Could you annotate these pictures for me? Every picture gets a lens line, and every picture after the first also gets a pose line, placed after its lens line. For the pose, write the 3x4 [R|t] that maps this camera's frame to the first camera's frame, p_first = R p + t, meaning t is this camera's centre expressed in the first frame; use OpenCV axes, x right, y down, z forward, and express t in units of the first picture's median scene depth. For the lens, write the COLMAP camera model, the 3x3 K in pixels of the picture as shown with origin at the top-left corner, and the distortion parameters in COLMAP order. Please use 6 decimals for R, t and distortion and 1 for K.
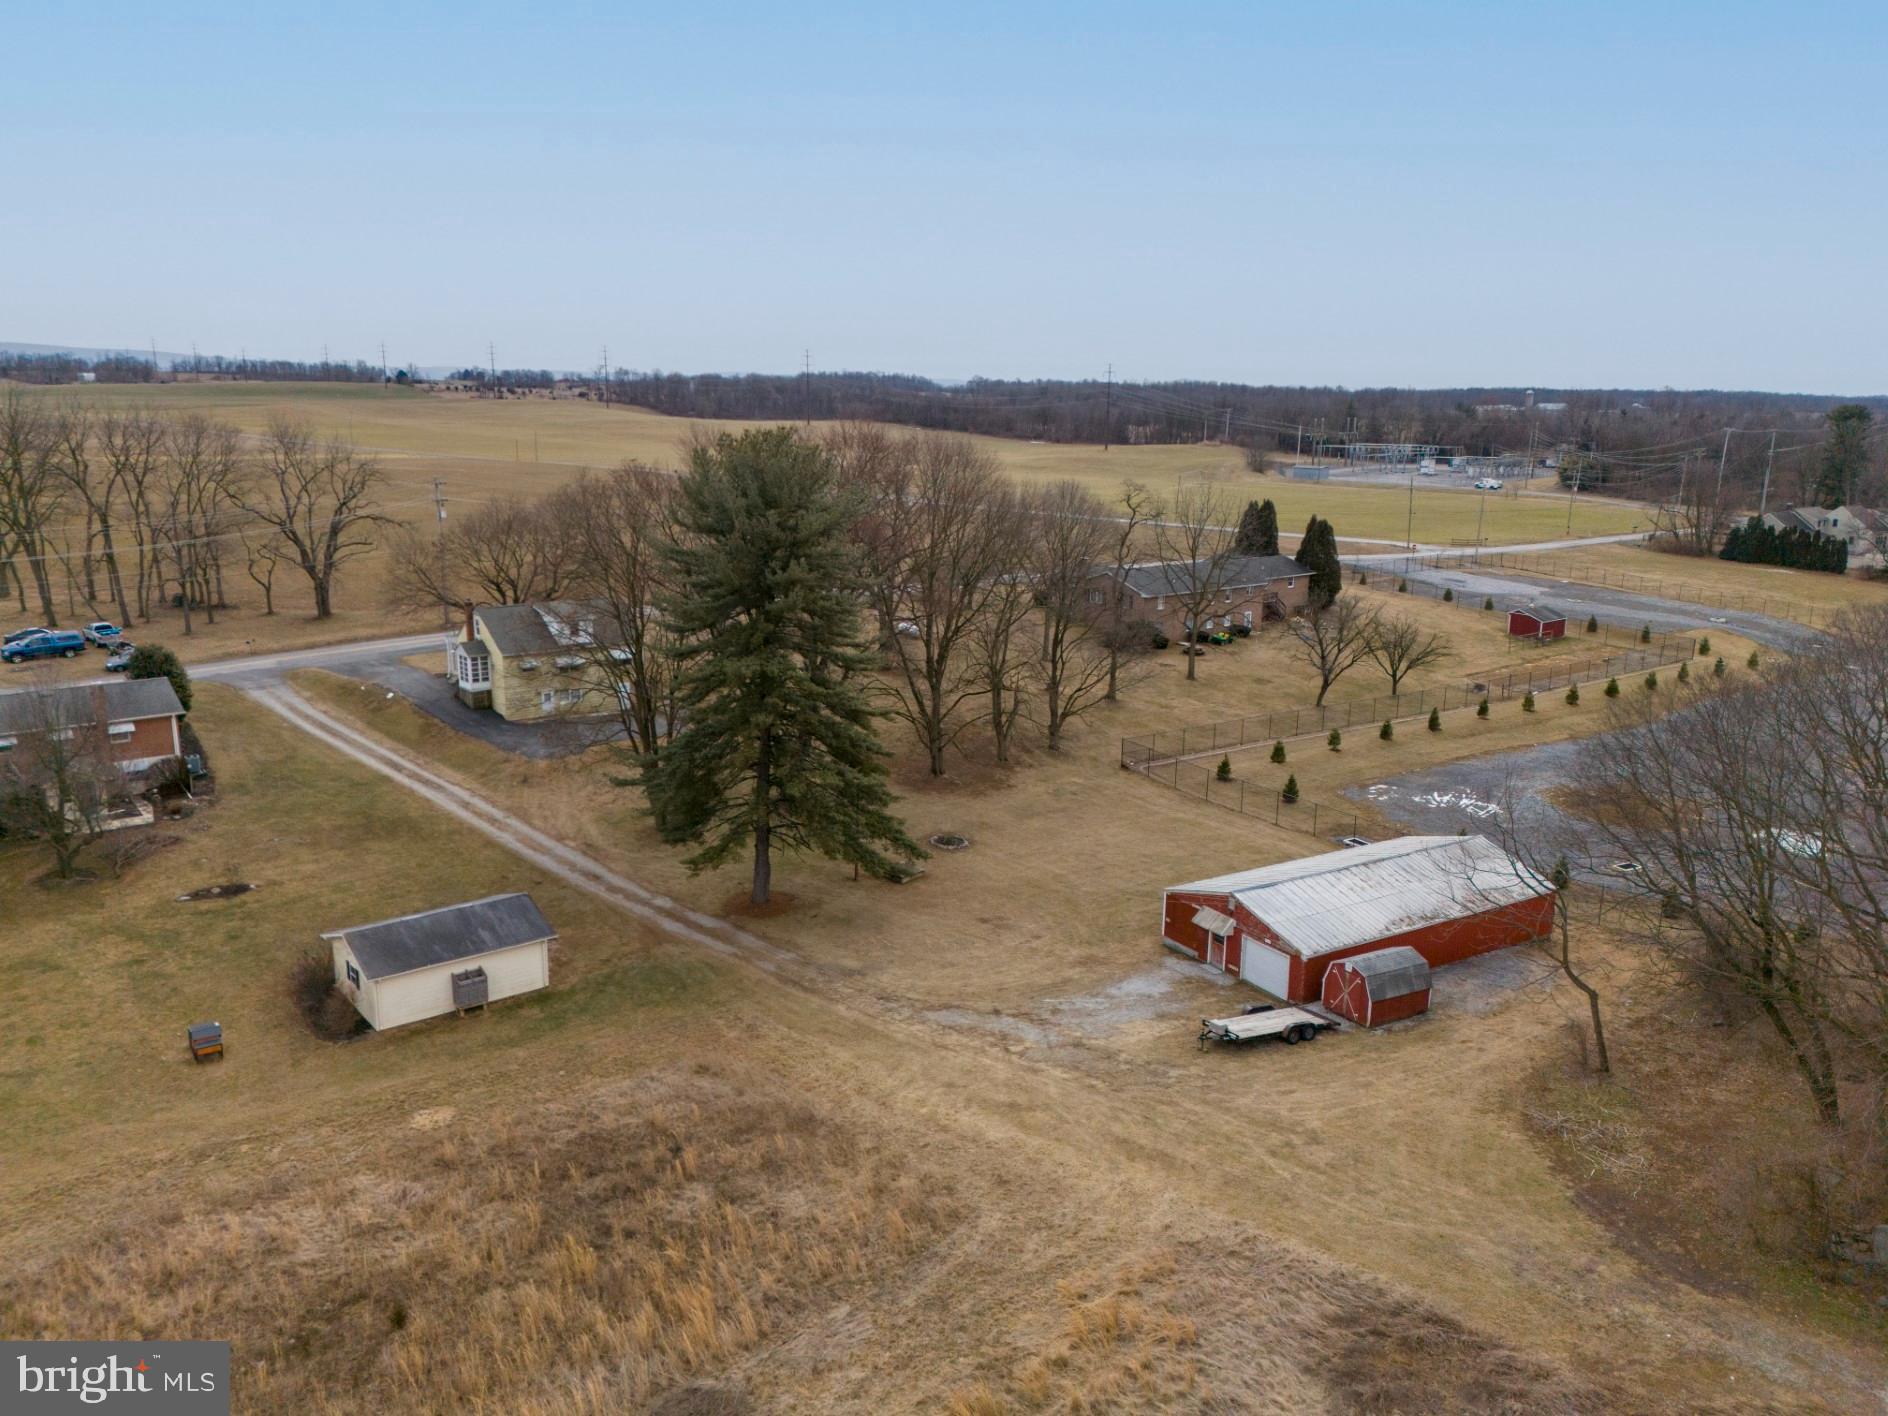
lens RADIAL K [[1377.3, 0, 944.0], [0, 1377.3, 708.0], [0, 0, 1]] dist [0.071190, -0.064910]
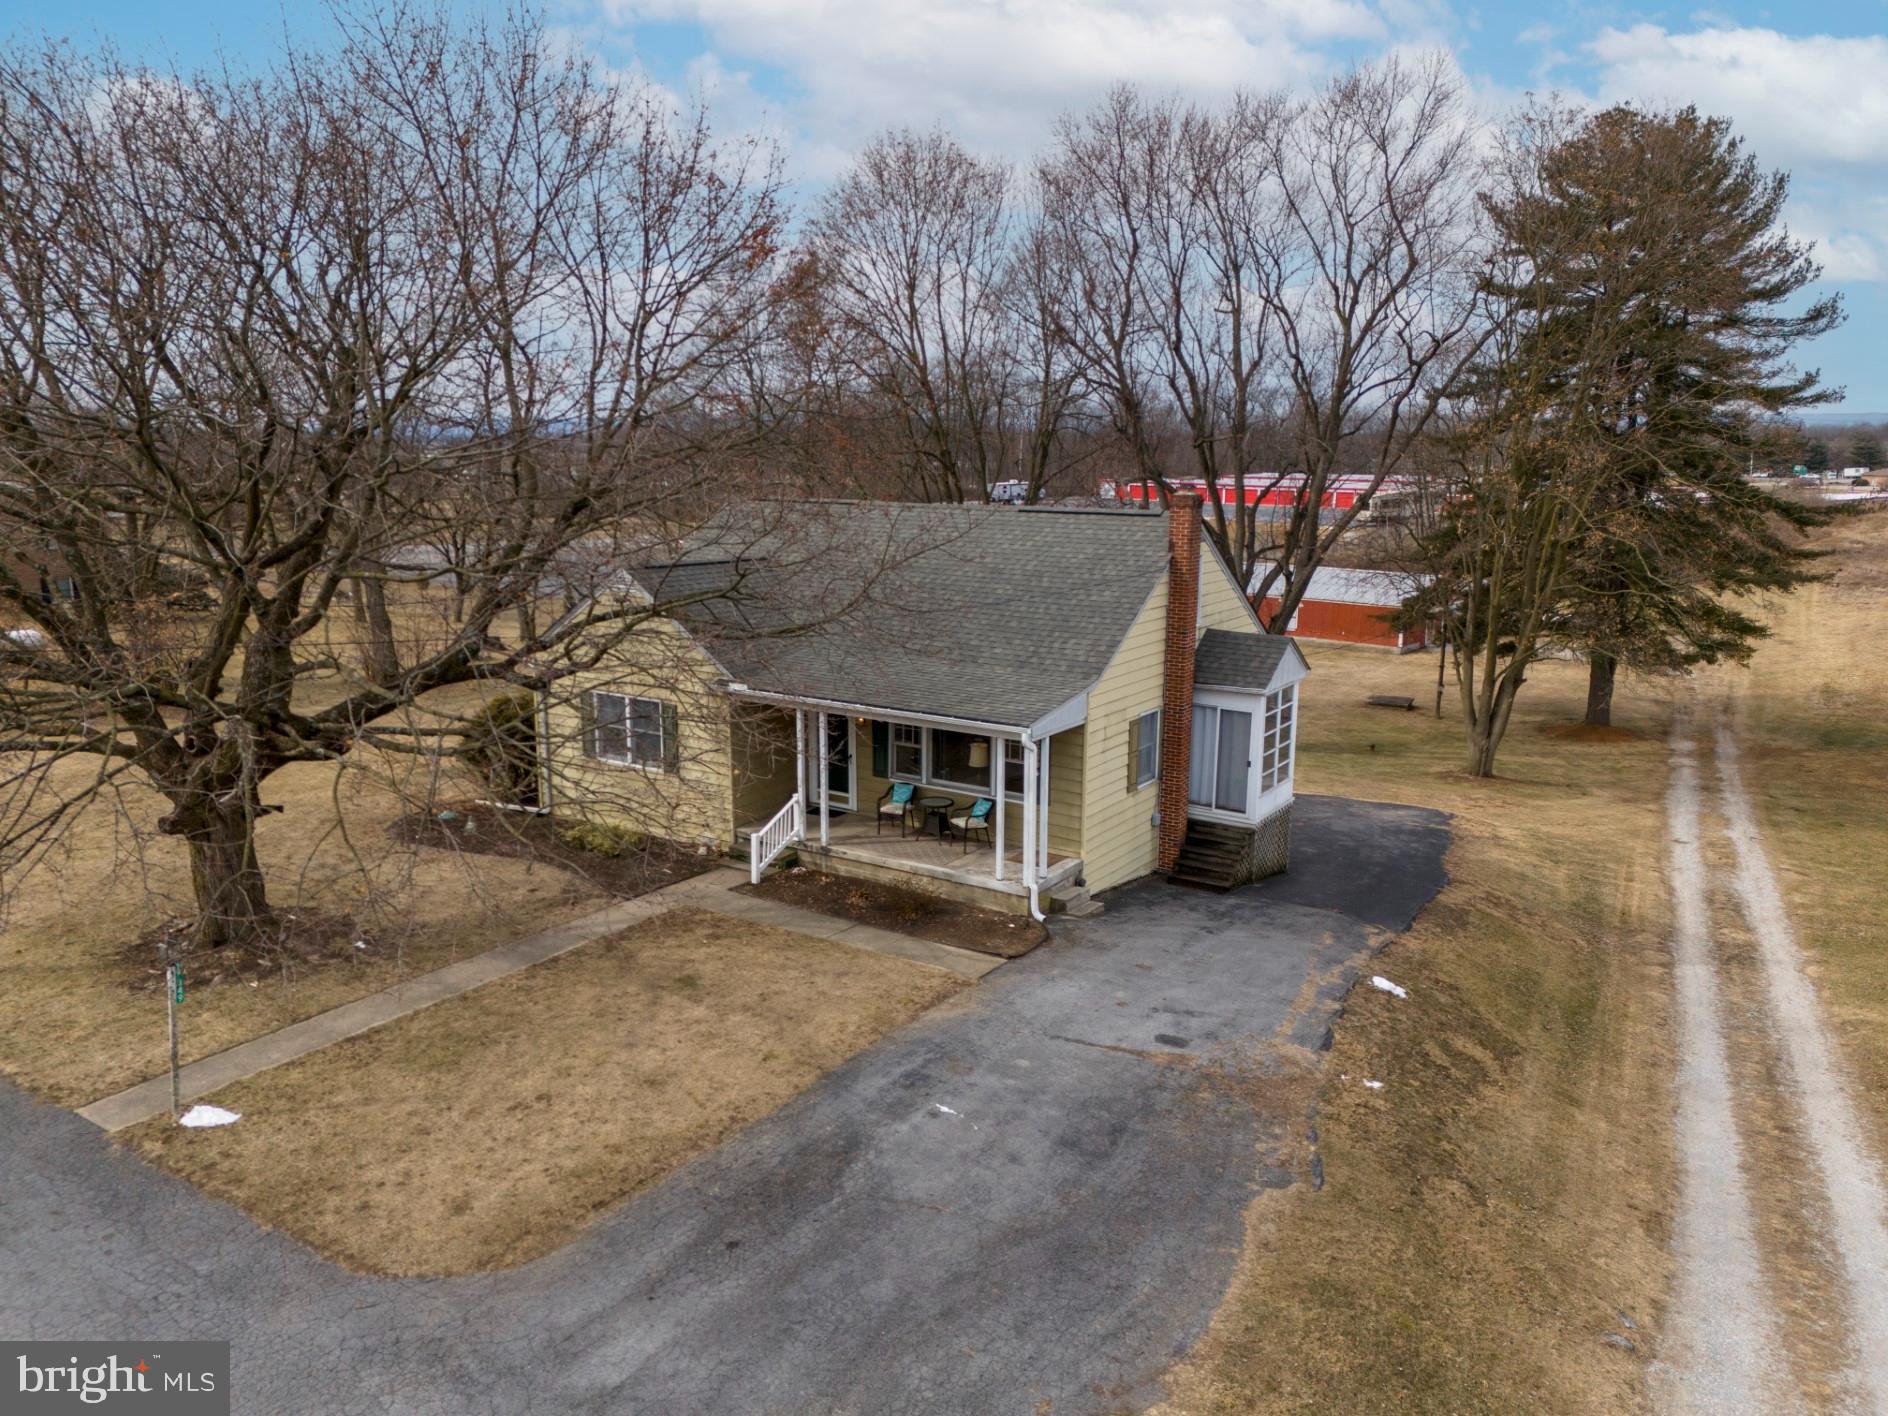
lens RADIAL K [[1377.3, 0, 944.0], [0, 1377.3, 708.0], [0, 0, 1]] dist [0.071190, -0.064910]
pose [[-0.279997, -0.183416, 0.942317, -0.681519], [0.221653, 0.942705, 0.249352, -0.133916], [-0.934062, 0.278685, -0.223300, 1.329172]]
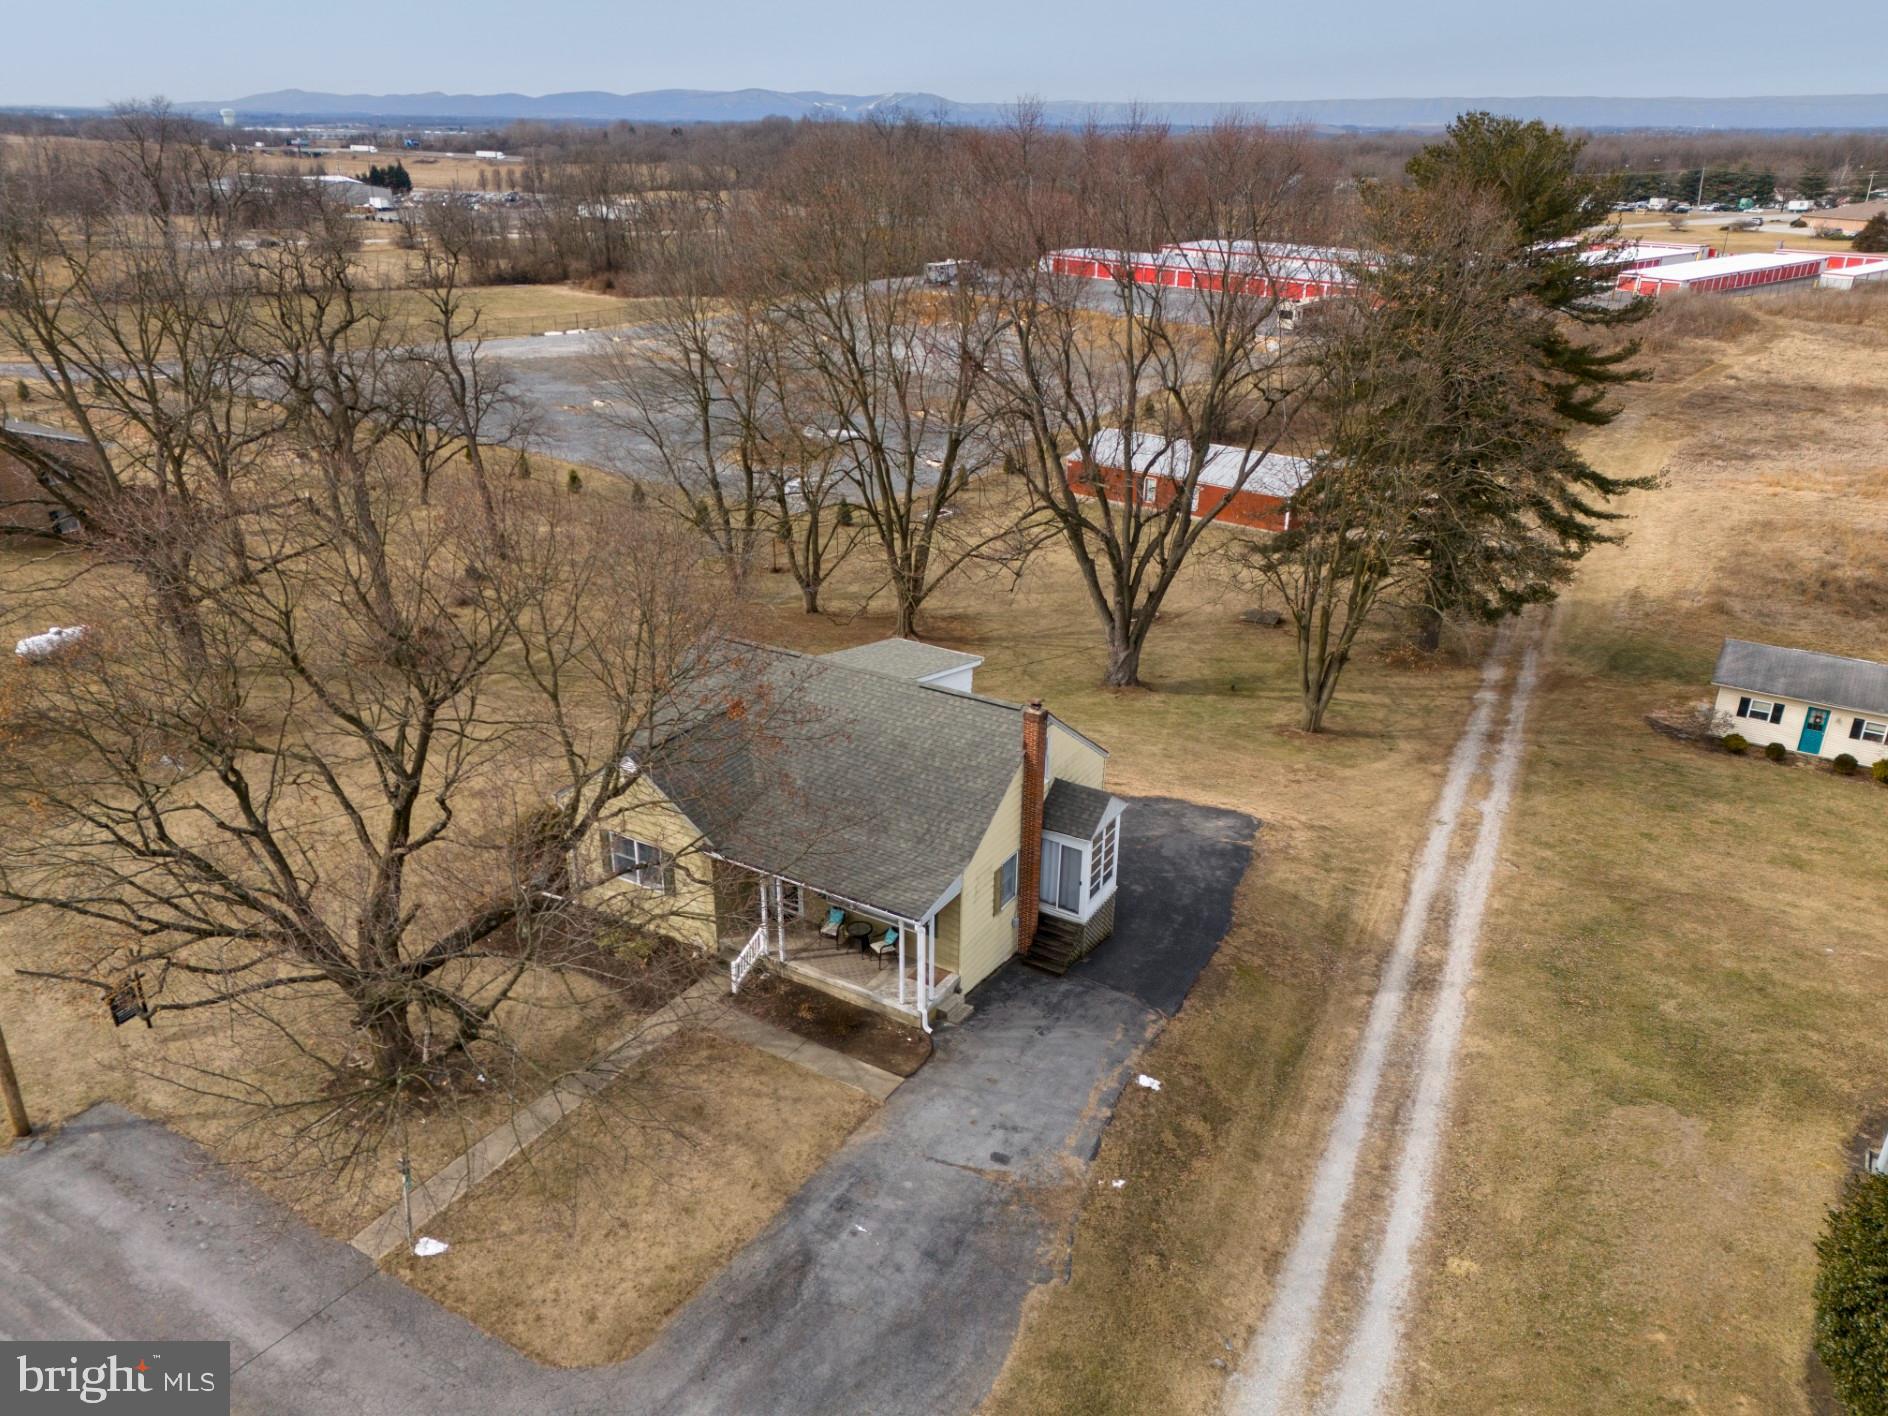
lens RADIAL K [[1377.3, 0, 944.0], [0, 1377.3, 708.0], [0, 0, 1]] dist [0.071190, -0.064910]
pose [[-0.318366, -0.368453, 0.873433, -0.757191], [0.214641, 0.869427, 0.445000, -0.277624], [-0.923348, 0.329148, -0.197711, 1.308920]]
